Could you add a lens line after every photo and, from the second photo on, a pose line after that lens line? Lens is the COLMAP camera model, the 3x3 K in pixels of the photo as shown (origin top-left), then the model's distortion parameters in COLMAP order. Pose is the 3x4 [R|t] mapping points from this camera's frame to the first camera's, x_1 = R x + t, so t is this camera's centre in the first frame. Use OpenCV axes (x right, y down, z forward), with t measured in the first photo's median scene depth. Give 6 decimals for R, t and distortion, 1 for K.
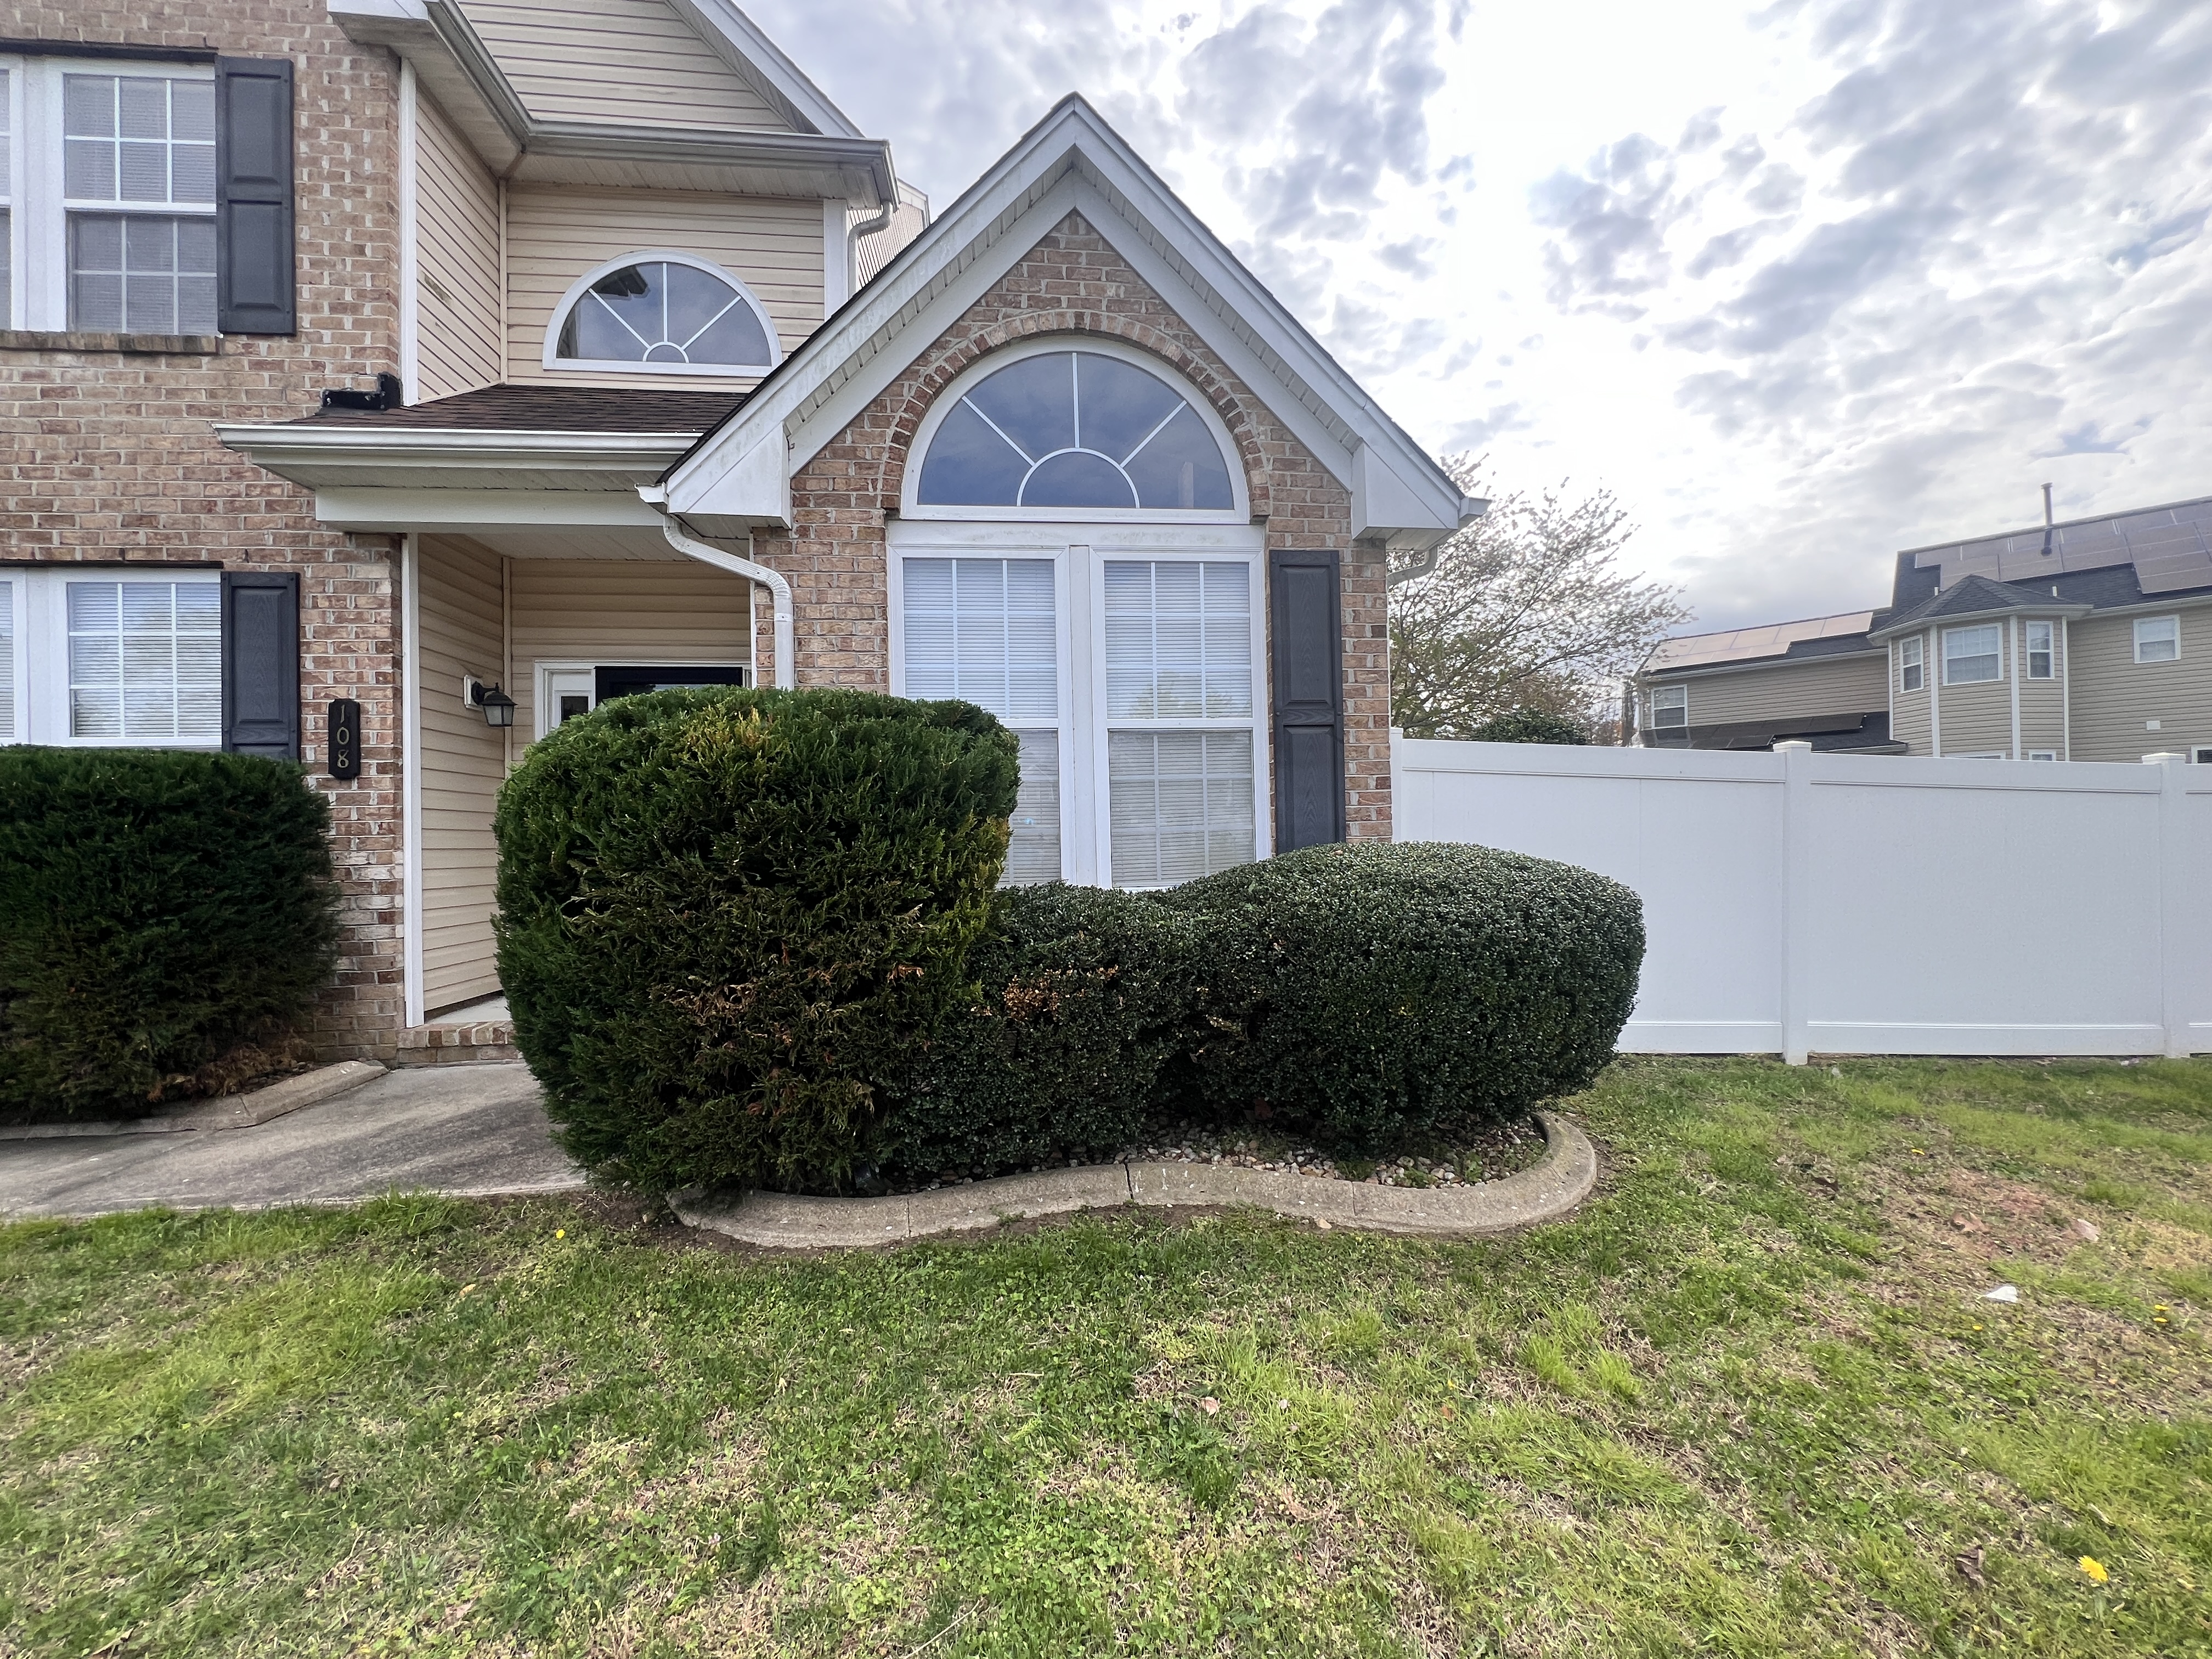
lens RADIAL K [[884.9, 0, 1097.0], [0, 884.9, 829.5], [0, 0, 1]] dist [-0.003719, -0.000444]
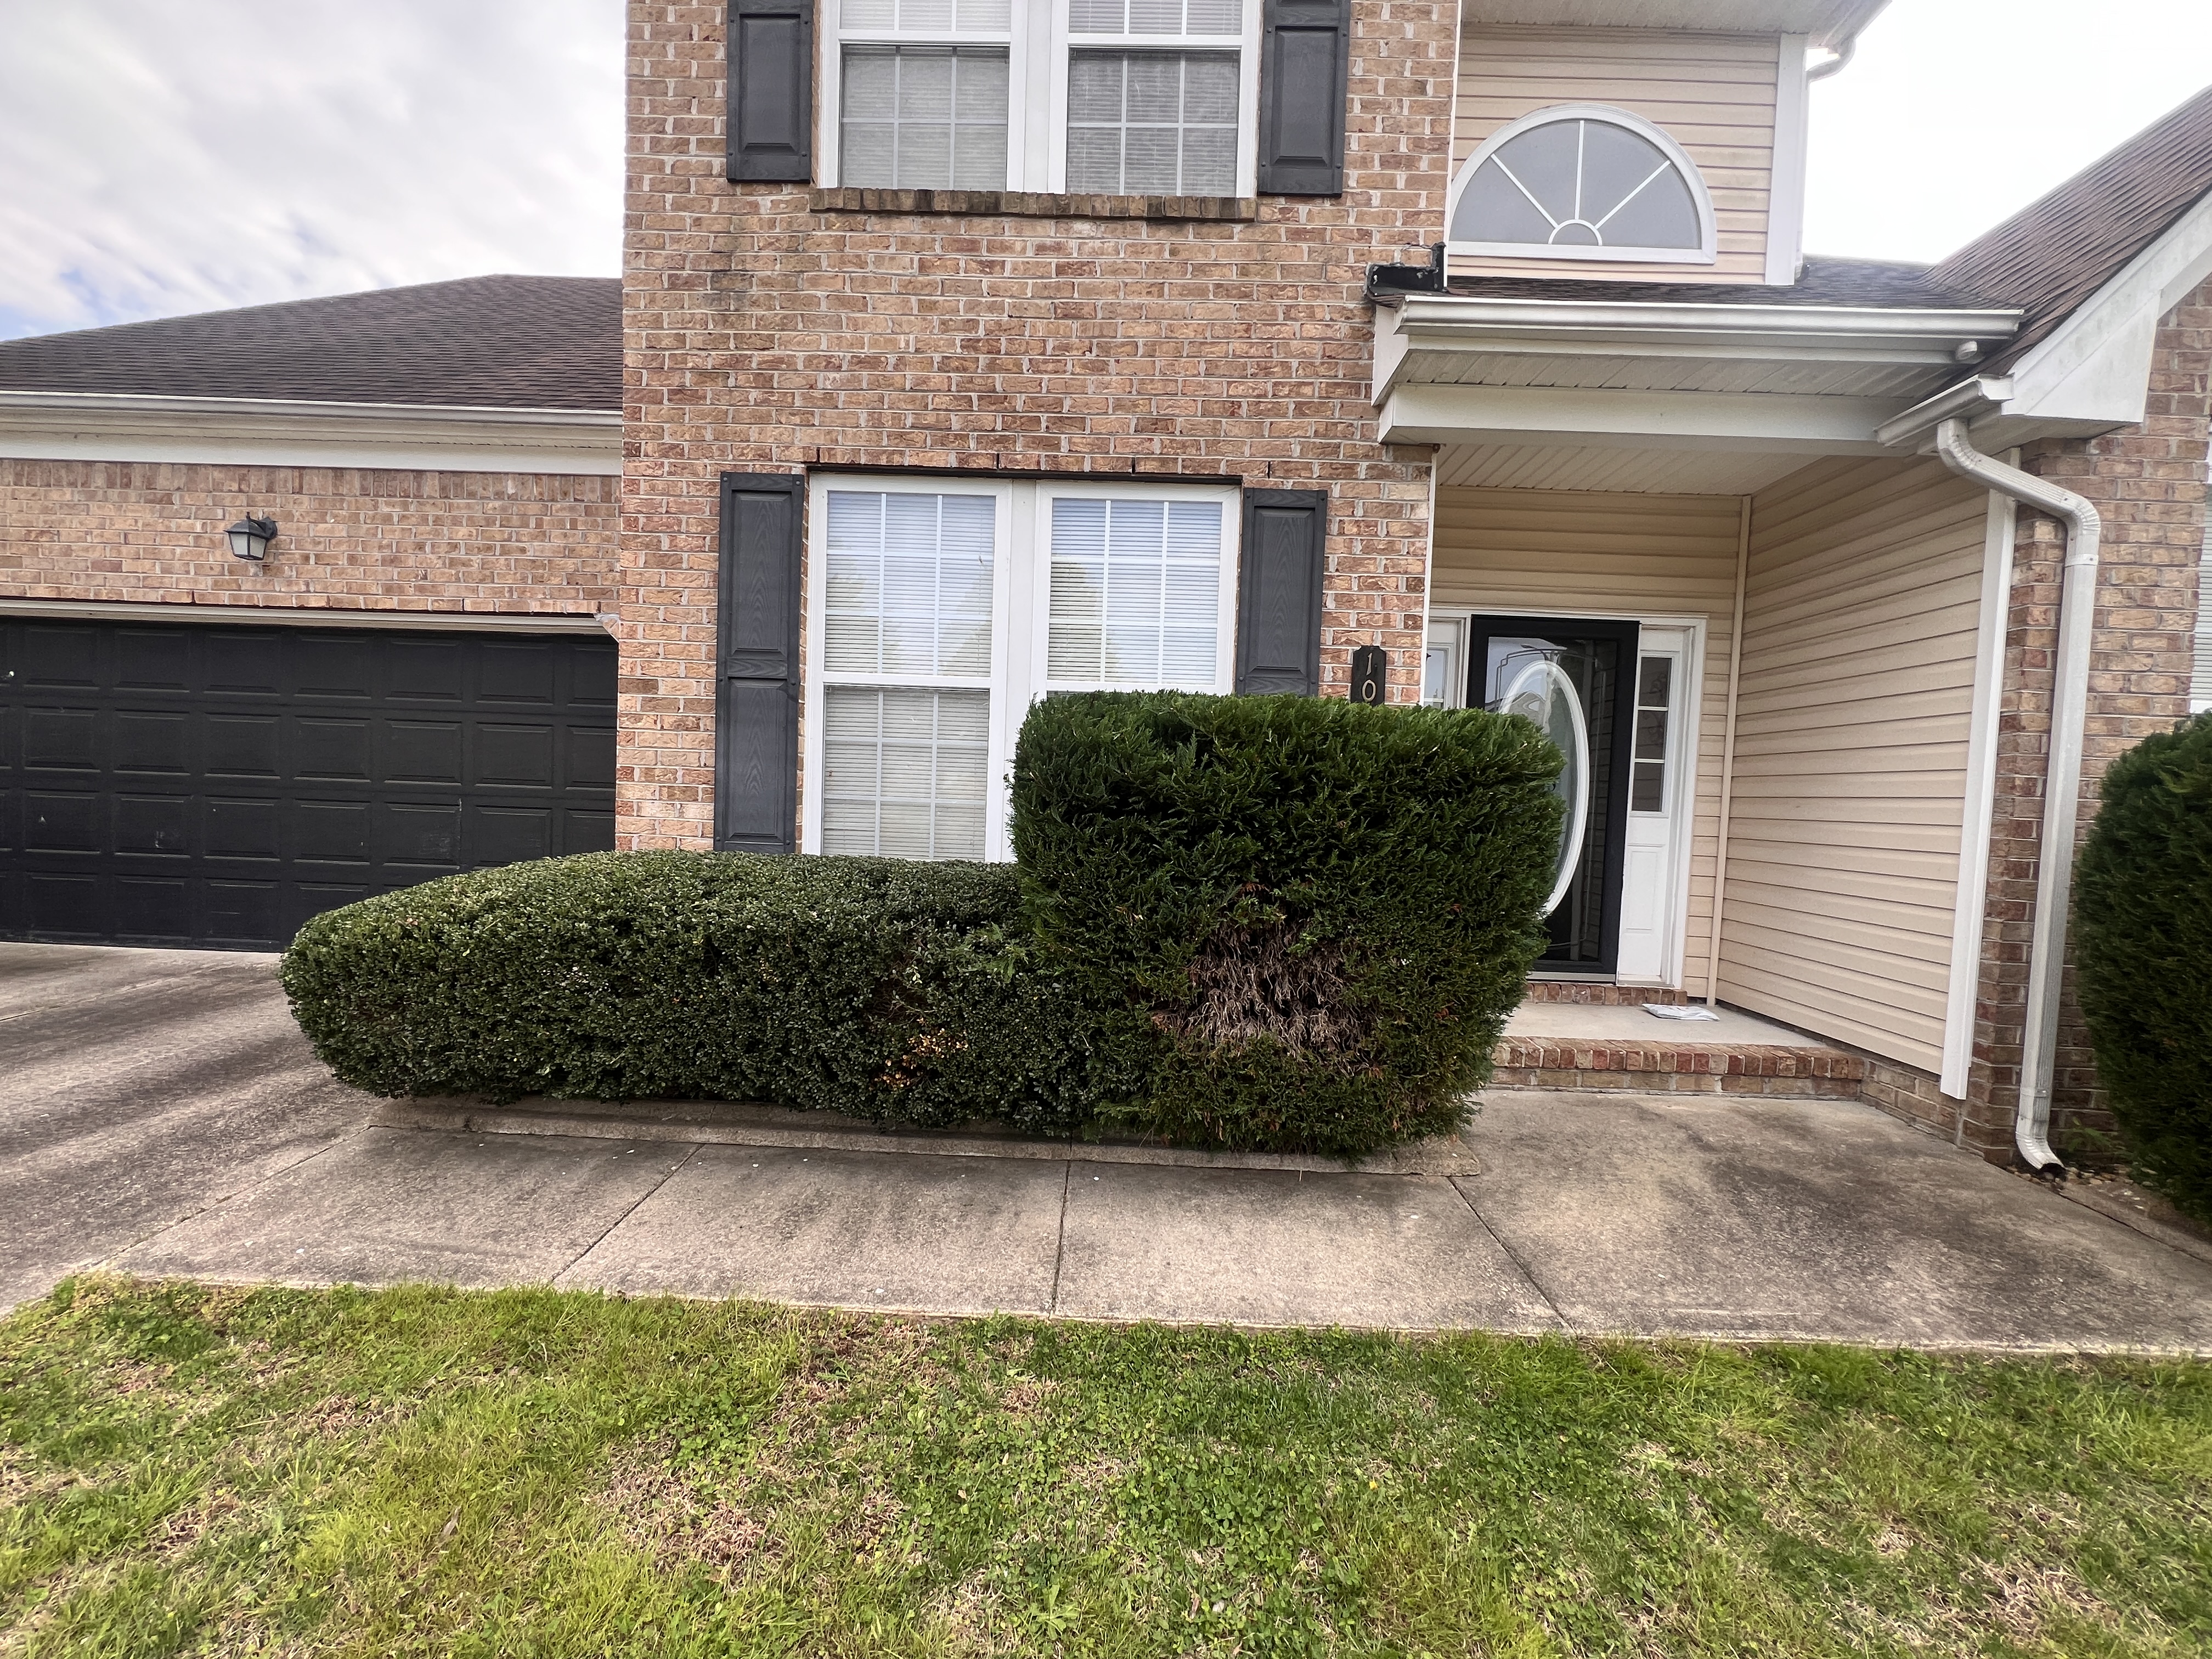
lens RADIAL K [[884.9, 0, 1086.4], [0, 884.9, 826.7], [0, 0, 1]] dist [-0.003719, -0.000444]
pose [[0.991931, 0.056664, -0.113415, -1.017369], [-0.051621, 0.997564, 0.046919, -0.003207], [0.115798, -0.040686, 0.992439, 0.133943]]
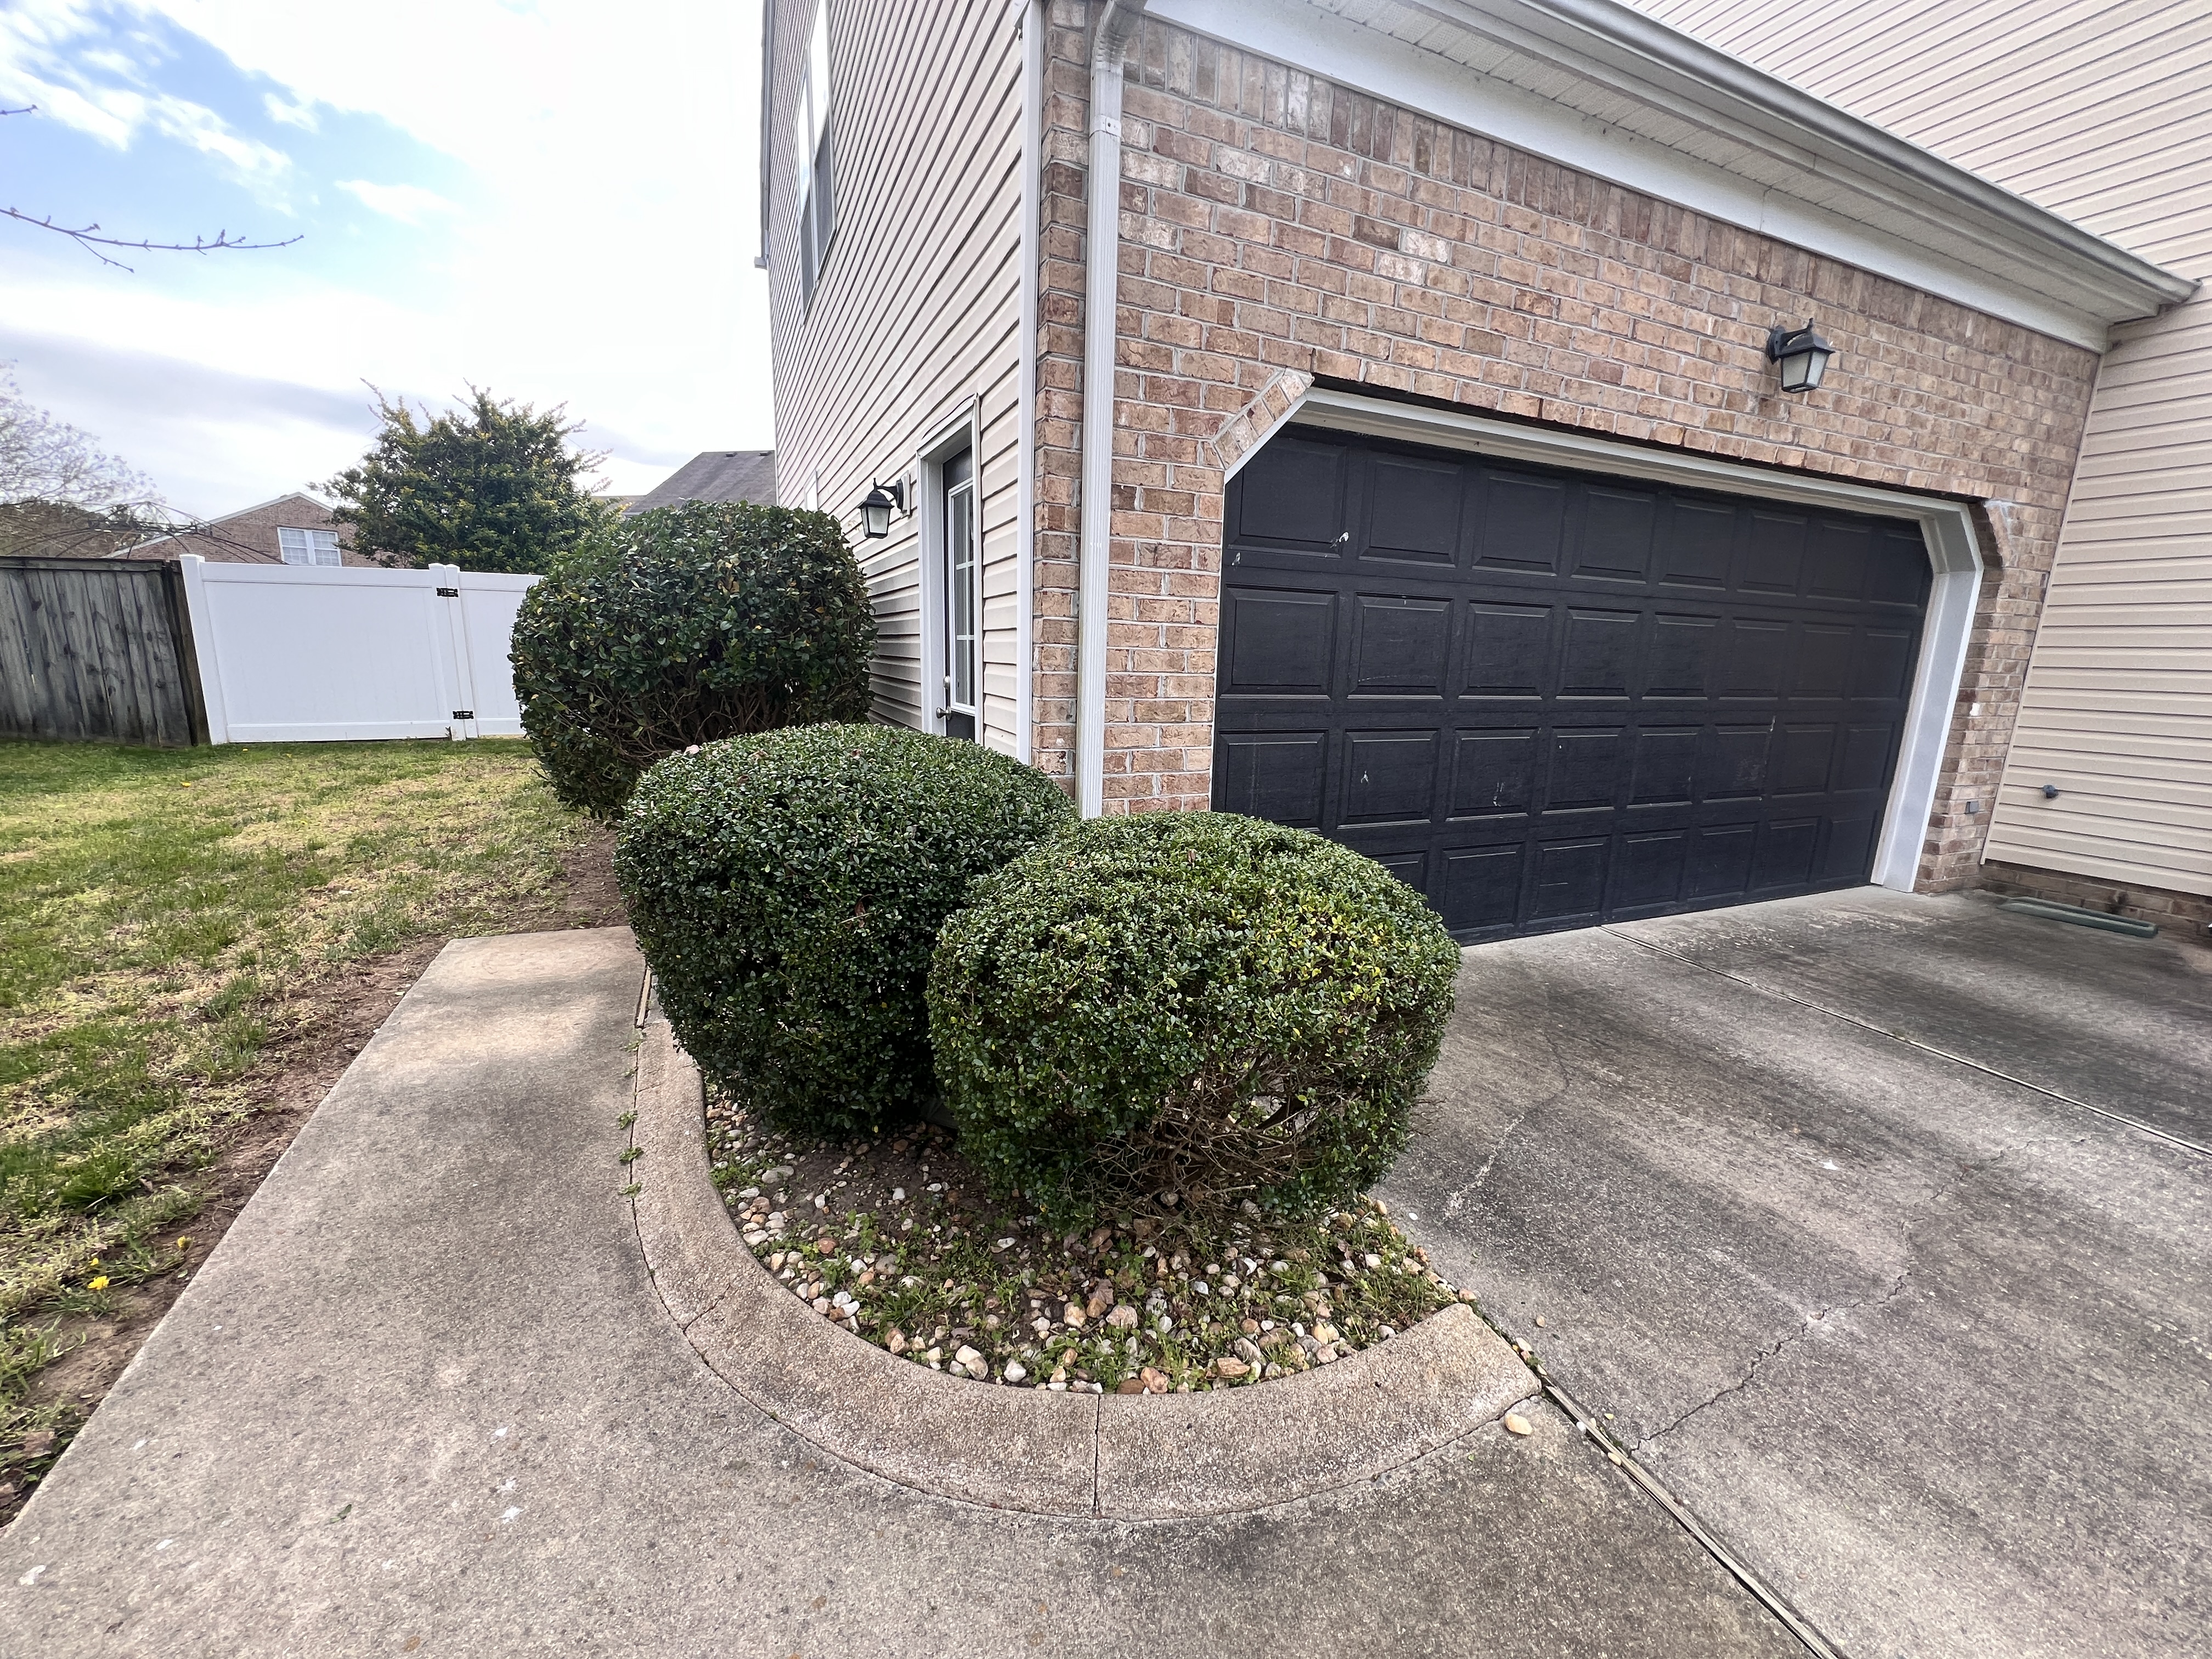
lens RADIAL K [[889.3, 0, 1106.1], [0, 889.3, 827.0], [0, 0, 1]] dist [-0.000373, 0.000245]
pose [[0.949112, -0.018722, 0.314381, -2.979147], [-0.048089, 0.977910, 0.203418, 0.012468], [-0.311245, -0.208184, 0.927246, 0.498353]]
